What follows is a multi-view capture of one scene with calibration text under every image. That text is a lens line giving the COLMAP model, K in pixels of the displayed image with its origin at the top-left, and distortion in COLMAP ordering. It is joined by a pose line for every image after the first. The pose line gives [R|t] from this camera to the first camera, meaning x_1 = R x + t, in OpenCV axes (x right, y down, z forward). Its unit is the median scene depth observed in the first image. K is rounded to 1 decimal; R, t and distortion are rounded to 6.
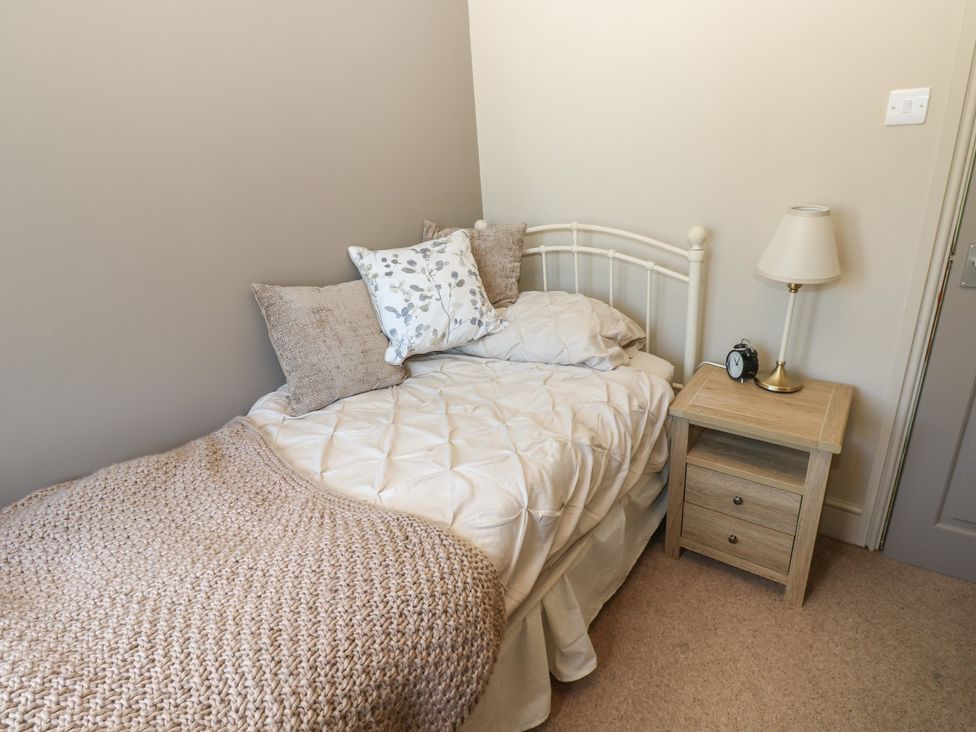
lens RADIAL K [[512.4, 0, 494.8], [0, 512.4, 351.1], [0, 0, 1]] dist [0.000208, -0.012877]
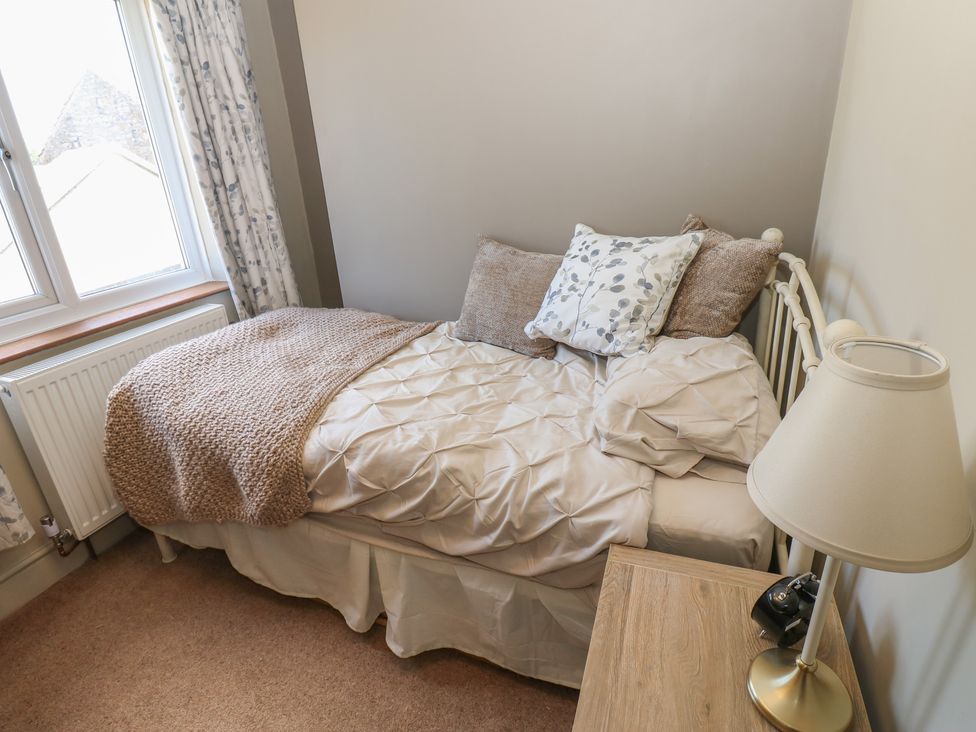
lens RADIAL K [[512.4, 0, 494.8], [0, 512.4, 351.1], [0, 0, 1]] dist [0.000208, -0.012877]
pose [[0.304209, 0.410101, -0.859811, 0.691959], [-0.327291, 0.892639, 0.309961, -0.248296], [0.894616, 0.187116, 0.405771, 0.489484]]
